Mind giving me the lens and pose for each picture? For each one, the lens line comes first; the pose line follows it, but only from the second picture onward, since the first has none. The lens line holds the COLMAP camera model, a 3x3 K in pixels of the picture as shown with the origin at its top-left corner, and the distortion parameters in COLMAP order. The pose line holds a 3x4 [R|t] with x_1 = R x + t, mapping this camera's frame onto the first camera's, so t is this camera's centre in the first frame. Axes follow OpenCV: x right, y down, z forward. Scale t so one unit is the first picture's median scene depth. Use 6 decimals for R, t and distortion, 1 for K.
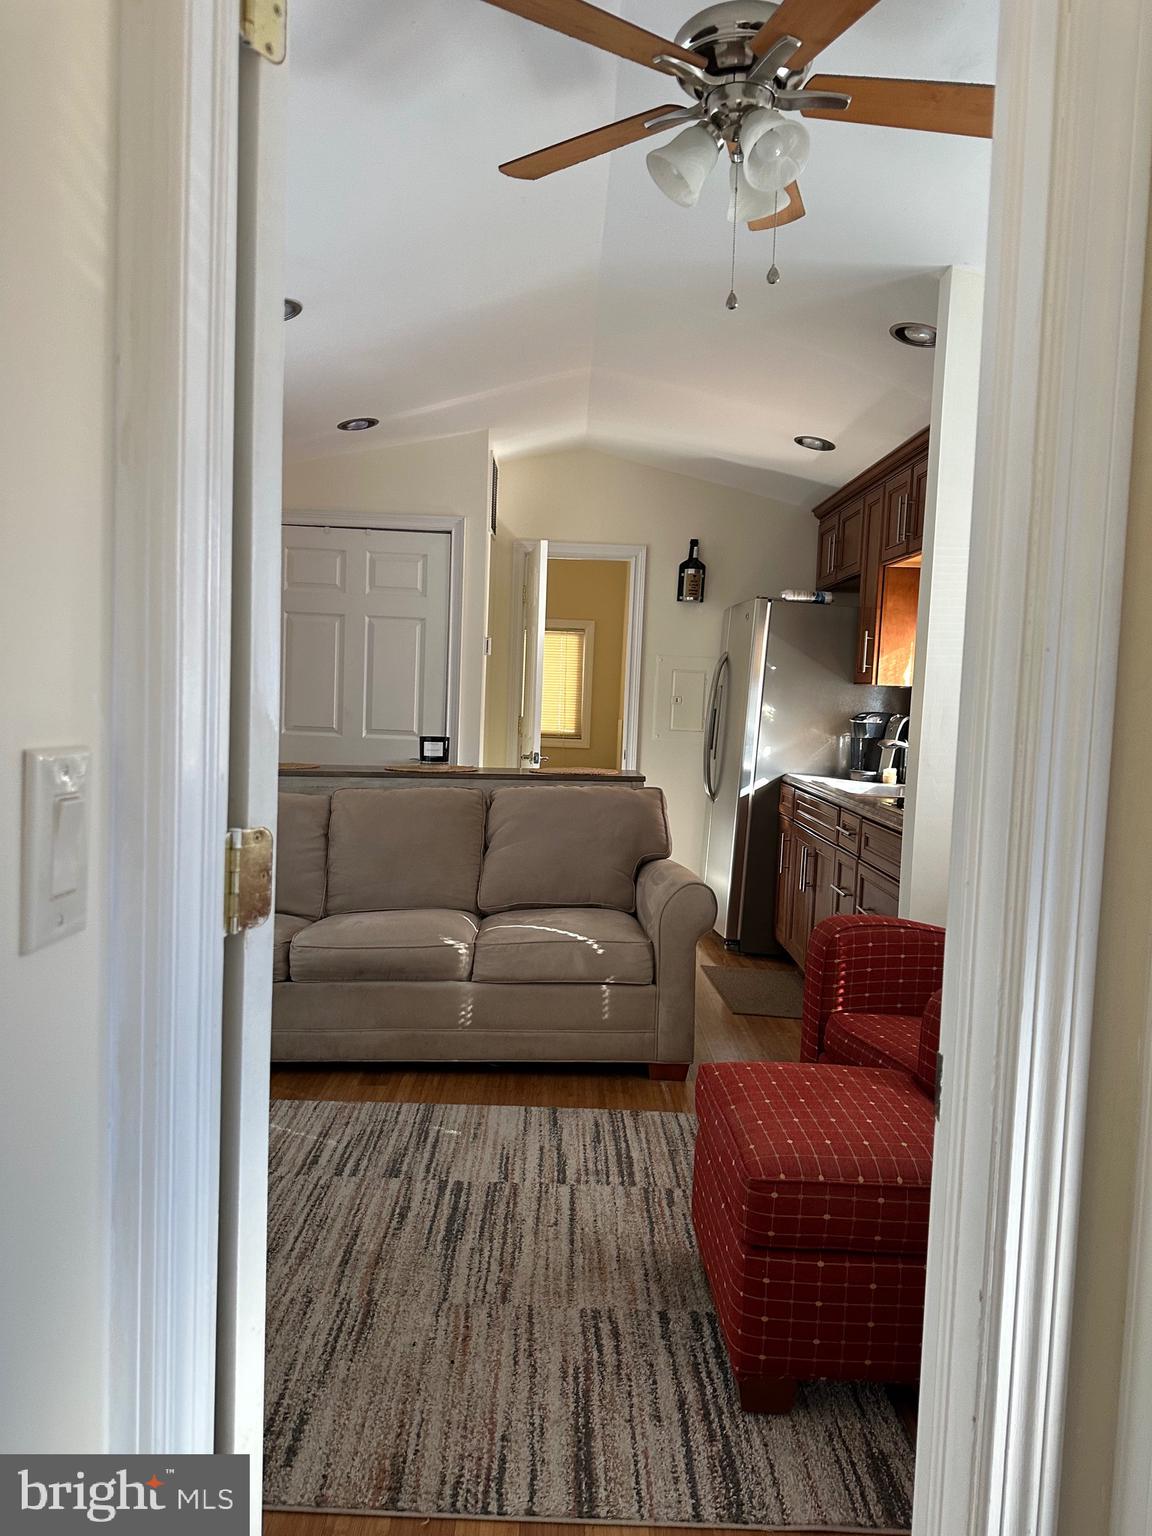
lens RADIAL K [[1093.9, 0, 576.0], [0, 1093.9, 768.0], [0, 0, 1]] dist [0.116451, -0.210433]
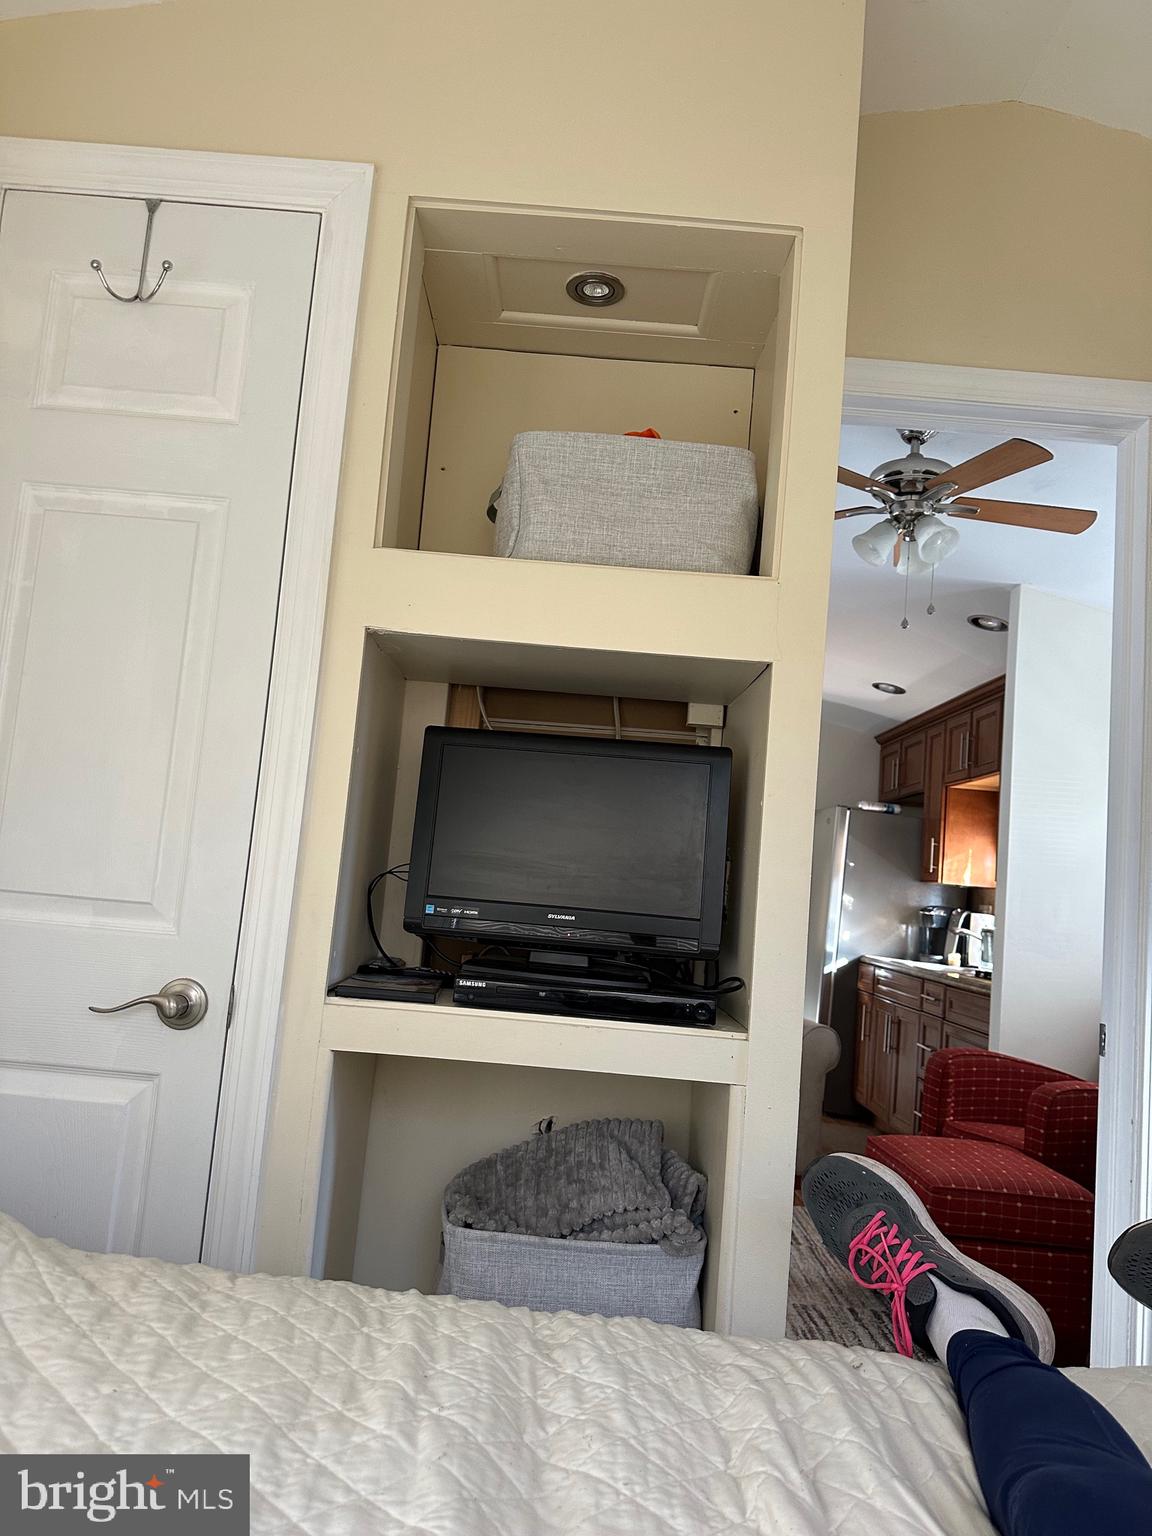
lens RADIAL K [[1093.9, 0, 576.0], [0, 1093.9, 768.0], [0, 0, 1]] dist [0.116451, -0.210433]
pose [[0.998897, 0.046155, -0.008684, -0.123574], [-0.046964, 0.982339, -0.181117, 0.039414], [0.000171, 0.181325, 0.983423, -0.214323]]
